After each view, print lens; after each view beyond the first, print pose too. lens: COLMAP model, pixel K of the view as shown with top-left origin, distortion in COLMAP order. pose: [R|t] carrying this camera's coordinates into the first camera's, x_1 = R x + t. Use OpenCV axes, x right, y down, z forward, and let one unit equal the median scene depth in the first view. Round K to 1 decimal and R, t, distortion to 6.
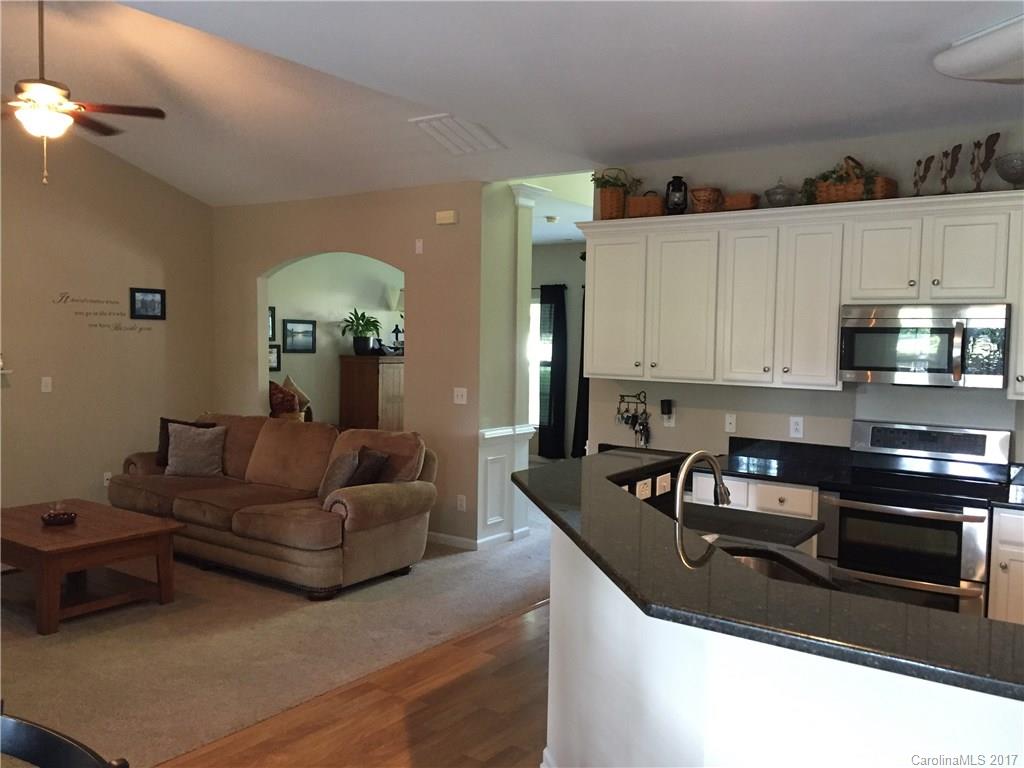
lens RADIAL K [[884.6, 0, 507.9], [0, 884.6, 378.0], [0, 0, 1]] dist [0.064387, -0.004570]
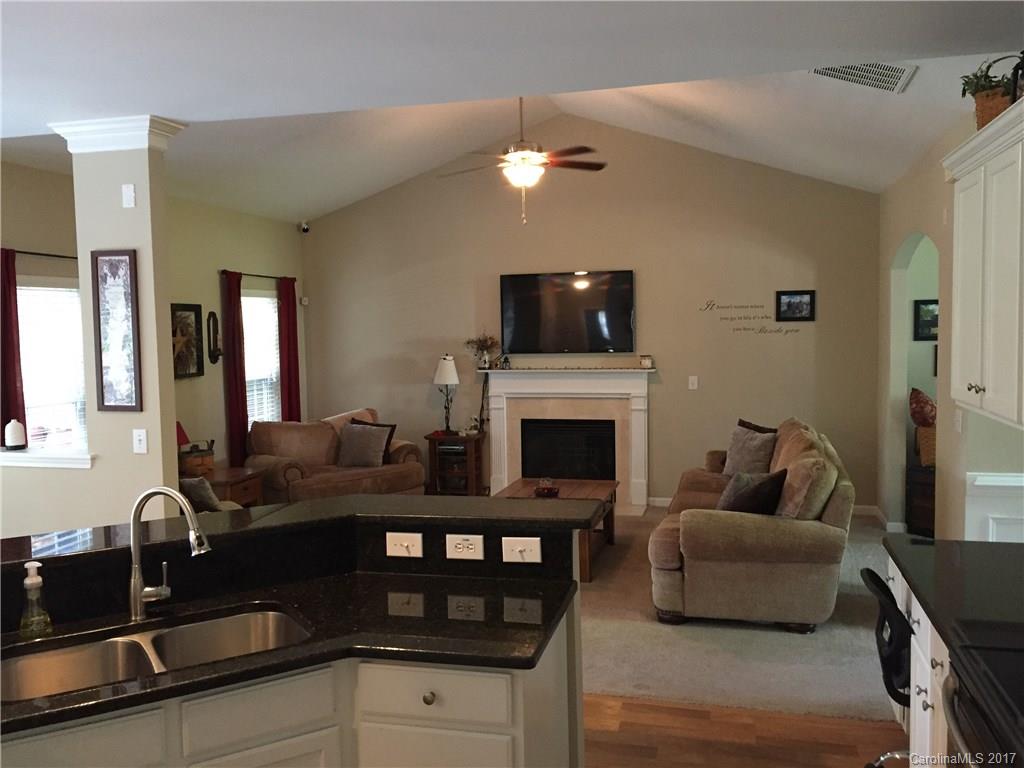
lens RADIAL K [[876.2, 0, 512.0], [0, 876.2, 384.0], [0, 0, 1]] dist [0.085258, -0.115566]
pose [[0.365103, 0.040241, -0.930097, 0.410954], [-0.023993, 0.999140, 0.033810, -0.021513], [0.930658, 0.009972, 0.365754, 0.348890]]
